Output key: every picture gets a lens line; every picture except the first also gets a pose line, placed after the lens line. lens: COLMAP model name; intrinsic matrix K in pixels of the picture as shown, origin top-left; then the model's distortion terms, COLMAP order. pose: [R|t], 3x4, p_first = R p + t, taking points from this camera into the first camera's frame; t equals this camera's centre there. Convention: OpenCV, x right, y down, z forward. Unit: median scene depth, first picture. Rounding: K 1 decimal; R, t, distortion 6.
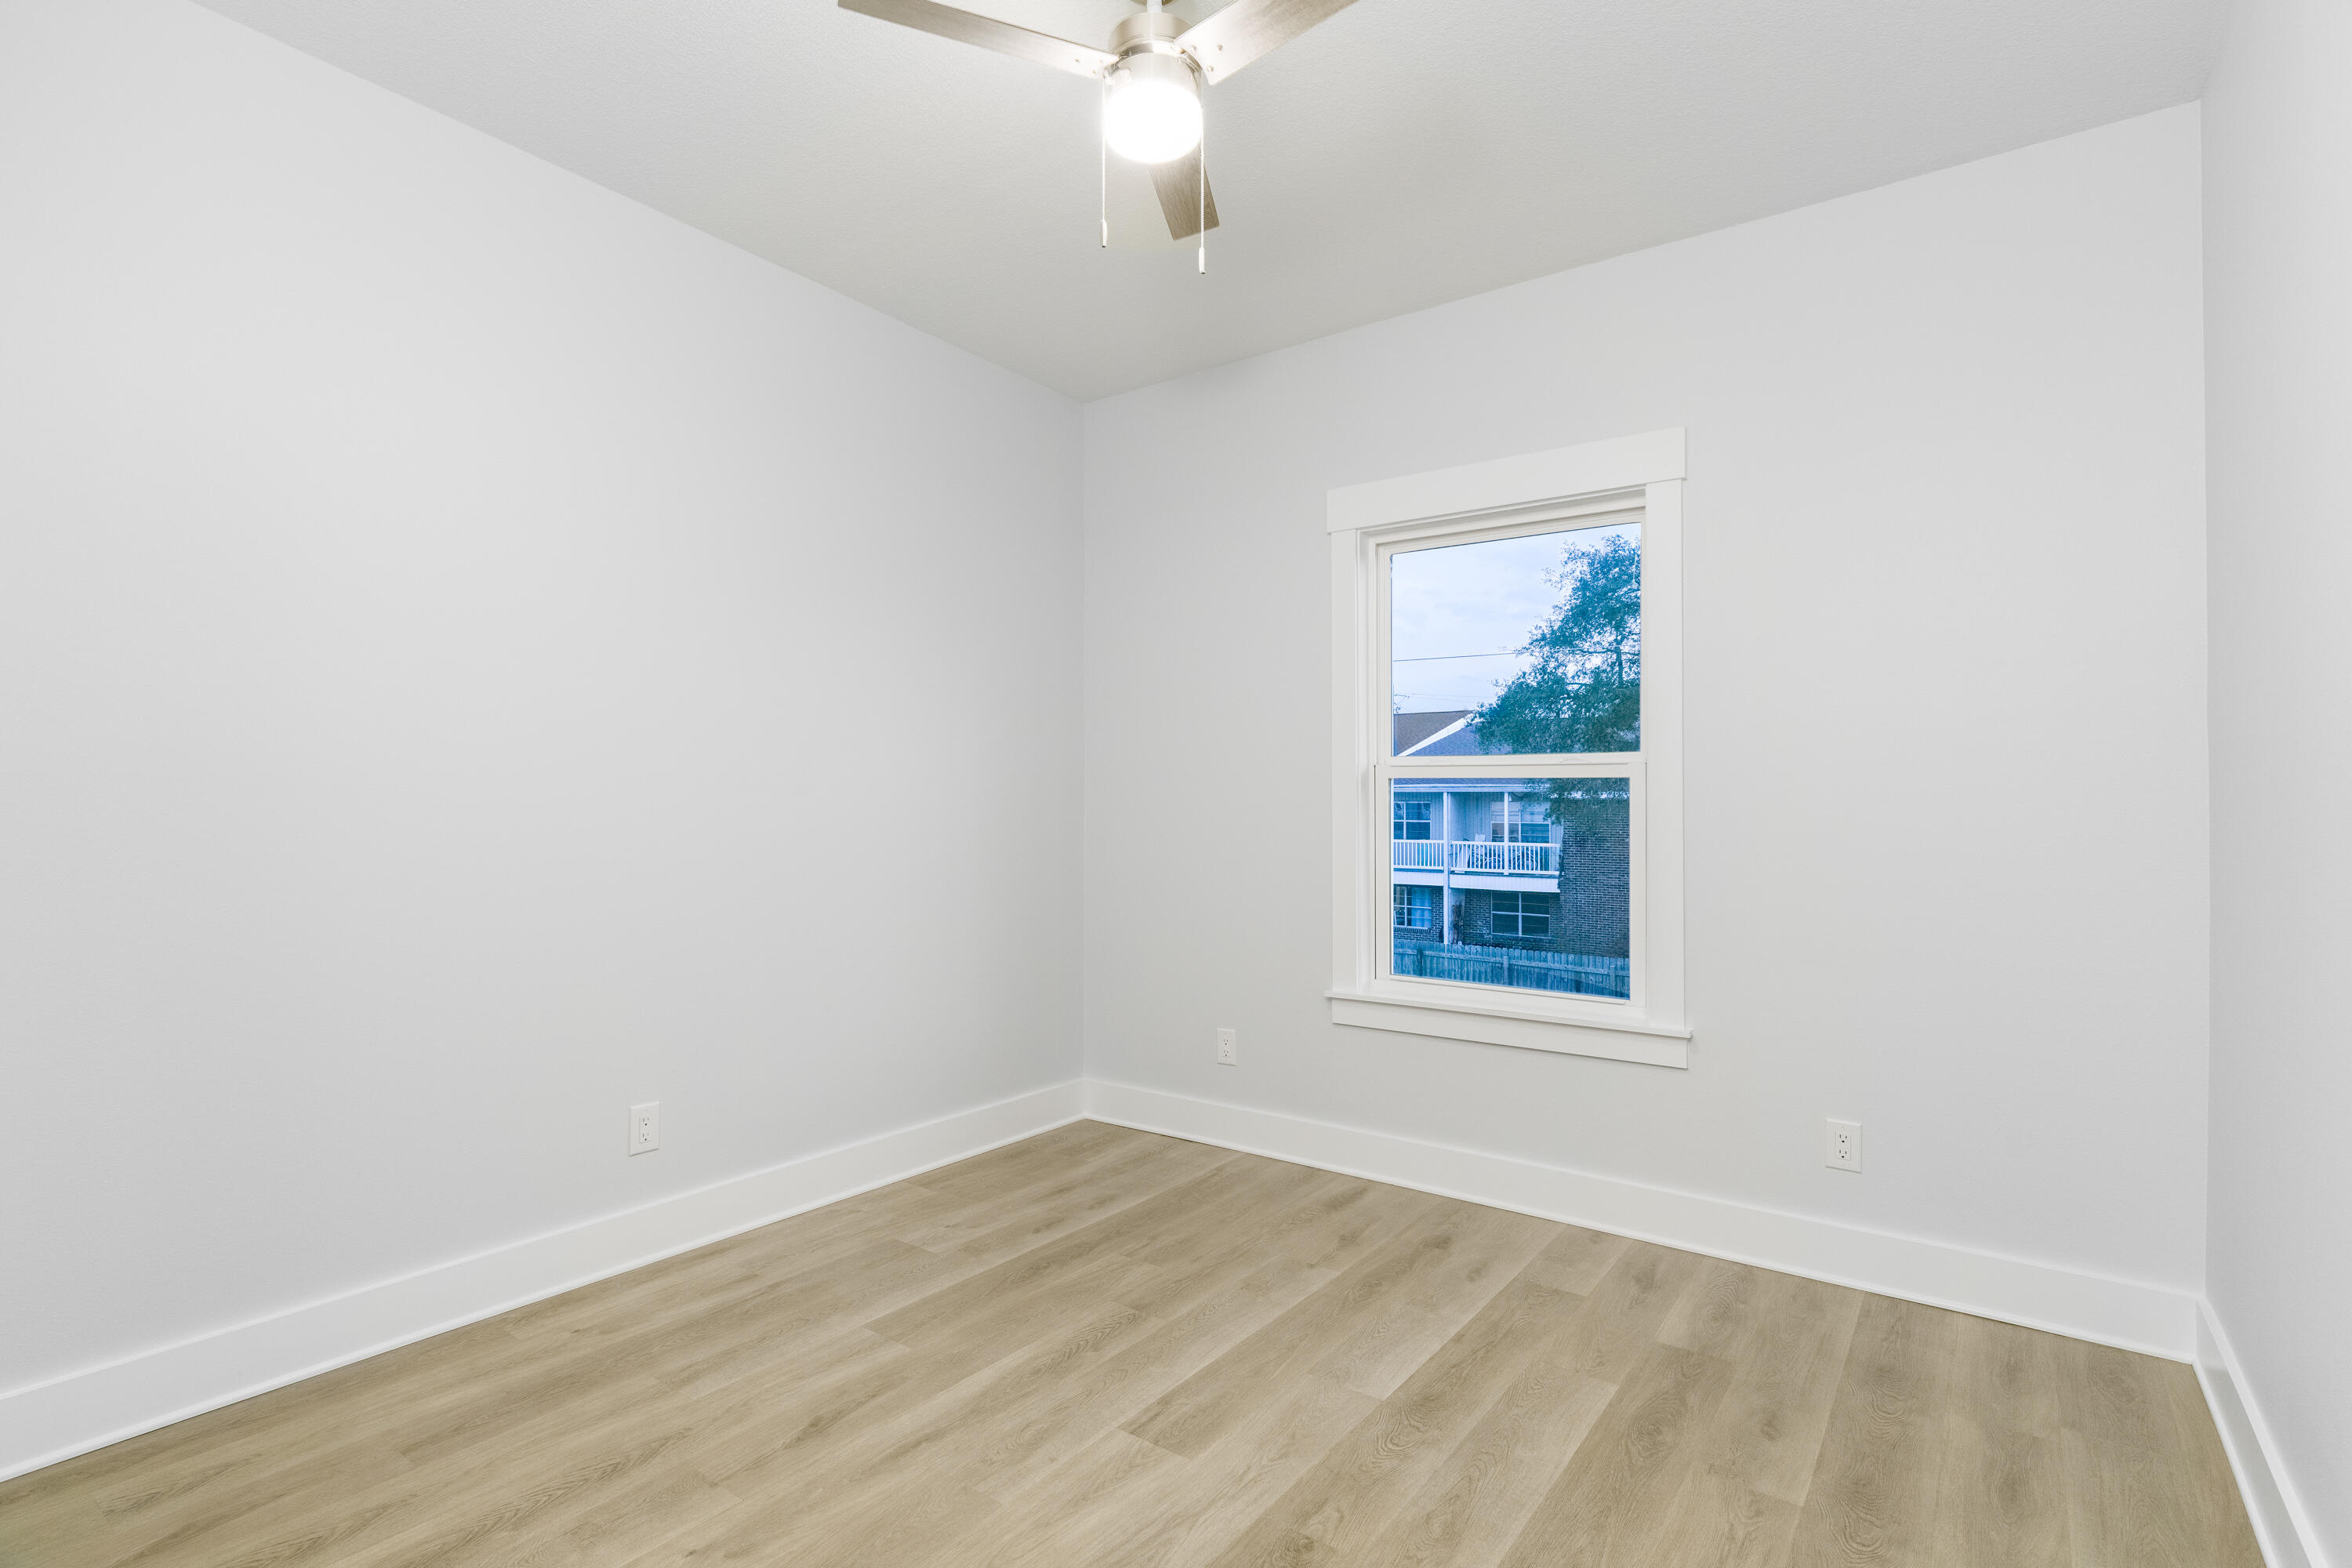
lens RADIAL K [[1117.8, 0, 1182.4], [0, 1117.8, 774.9], [0, 0, 1]] dist [0.004114, 0.000171]
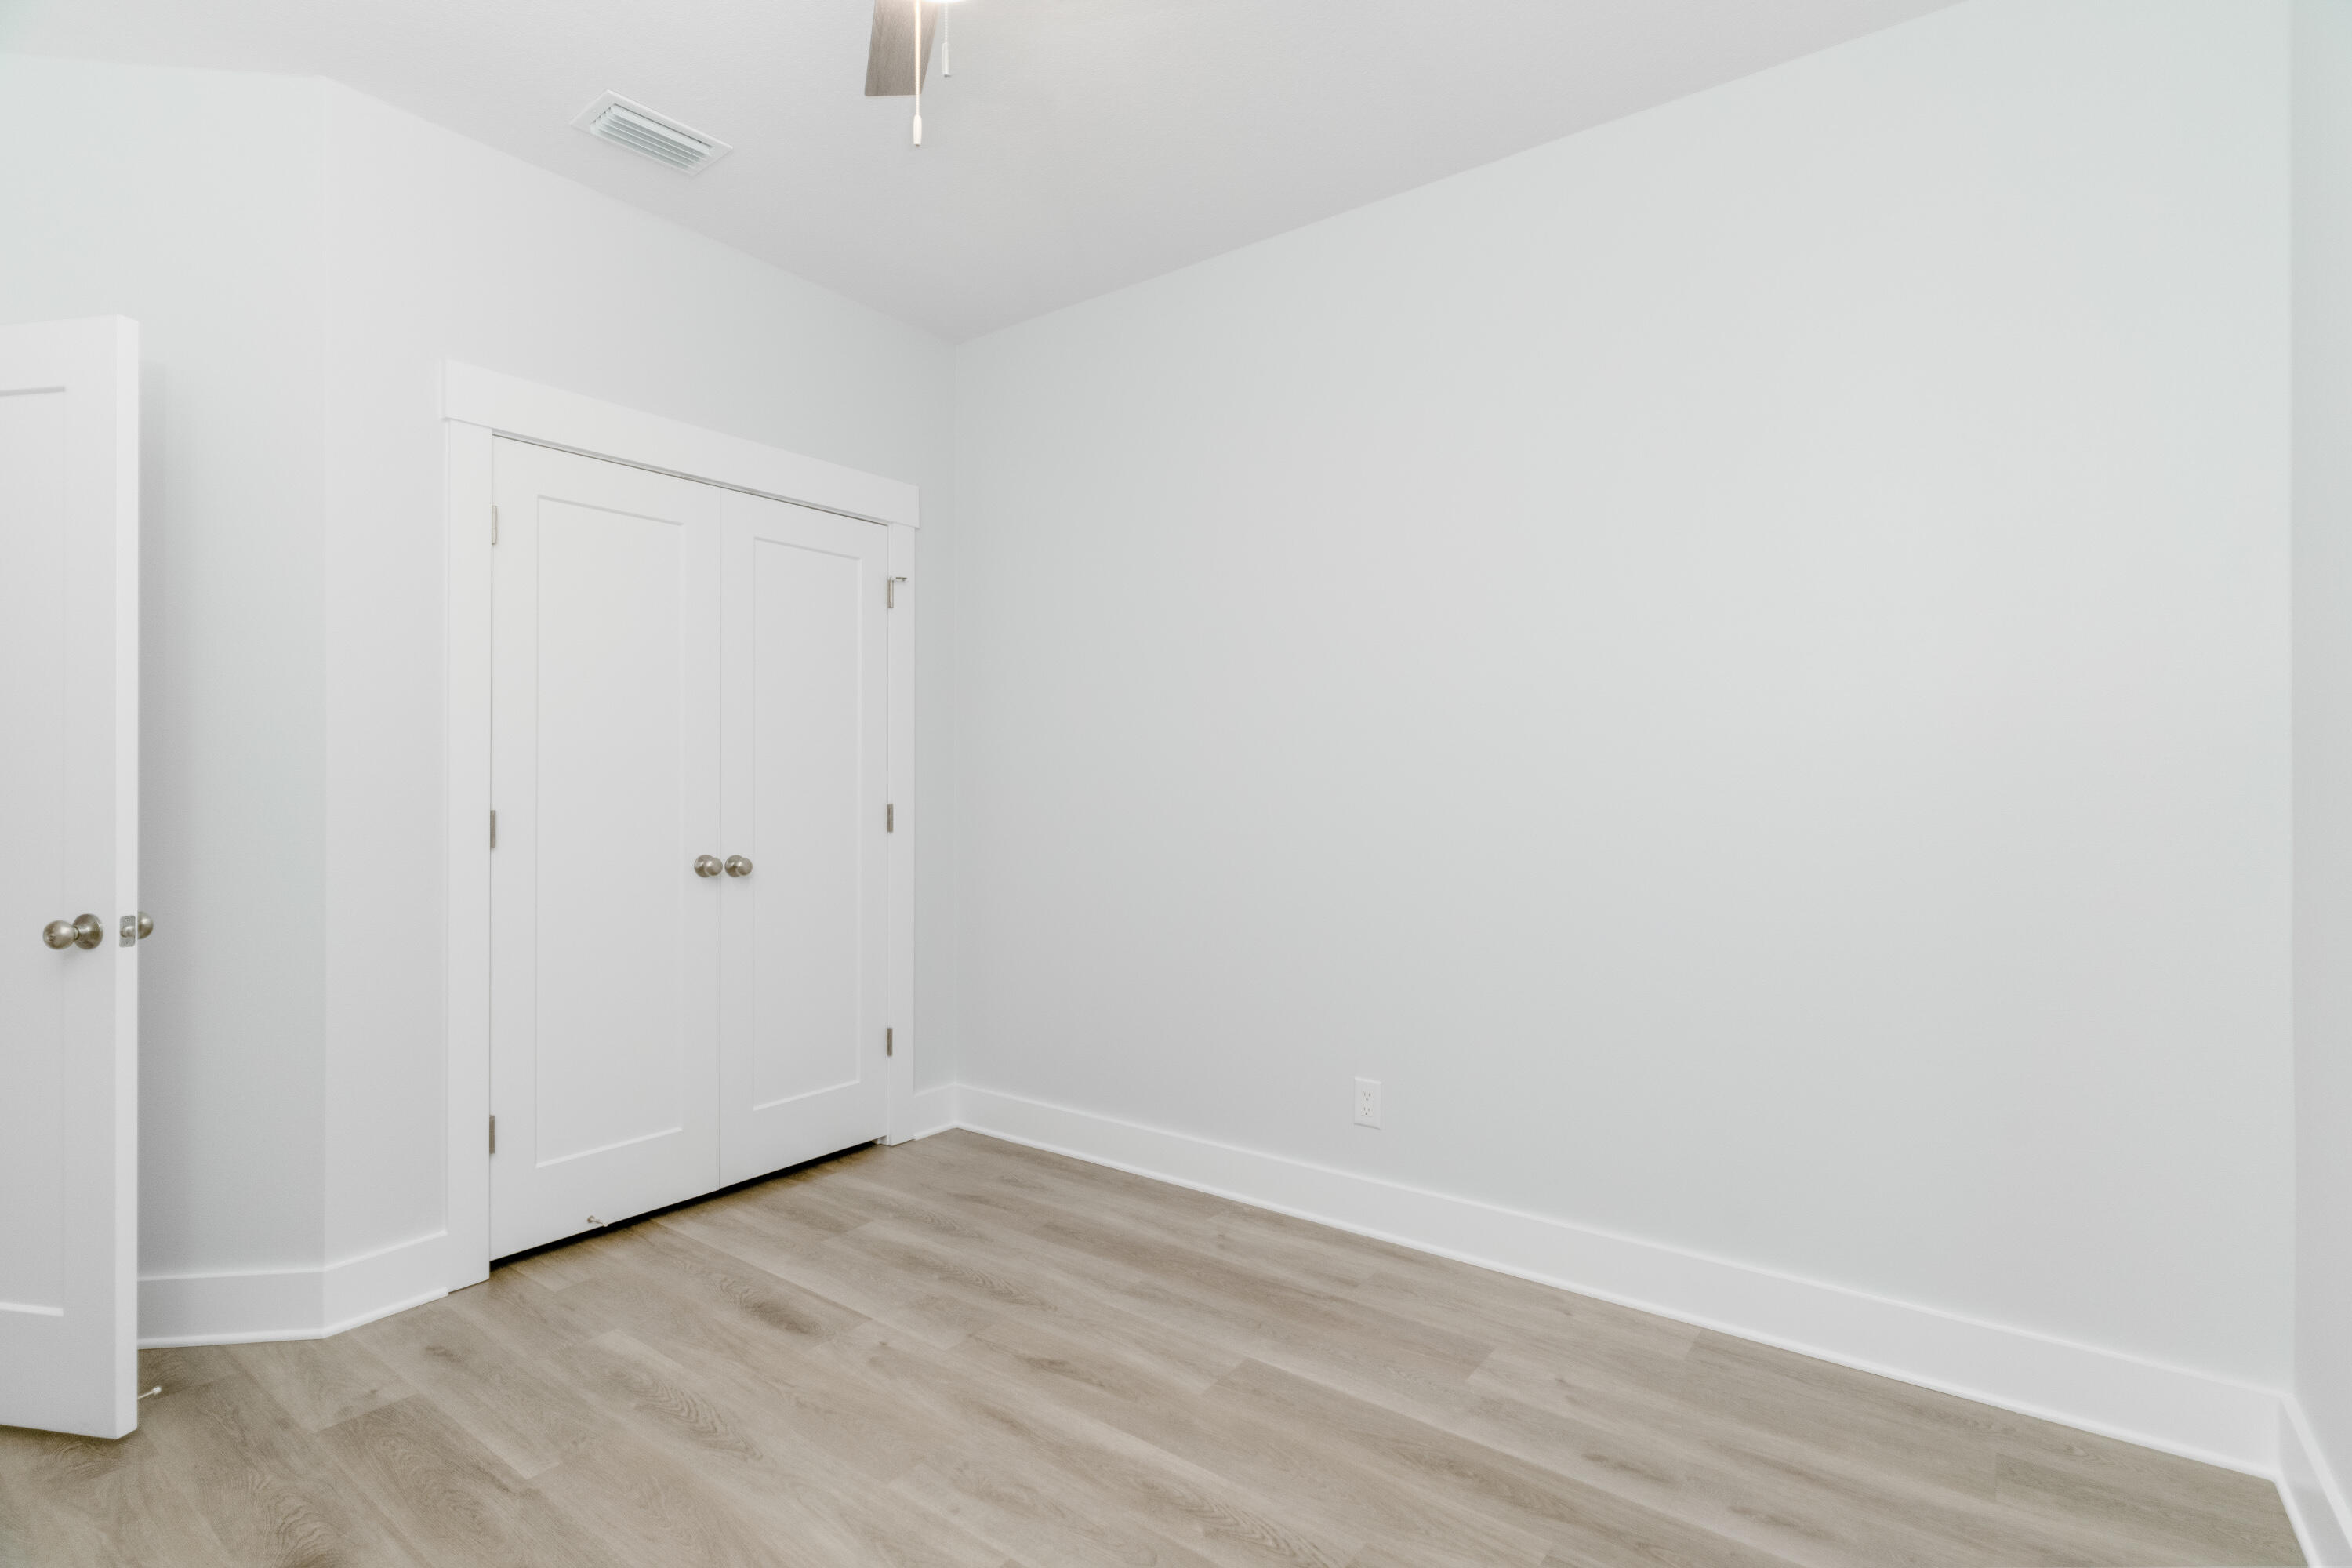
lens RADIAL K [[1117.7, 0, 1182.1], [0, 1117.7, 785.9], [0, 0, 1]] dist [0.004146, 0.000282]
pose [[-0.012696, -0.009000, -0.999879, 0.591923], [0.028376, 0.999554, -0.009357, 0.028218], [0.999517, -0.028492, -0.012435, 0.902447]]
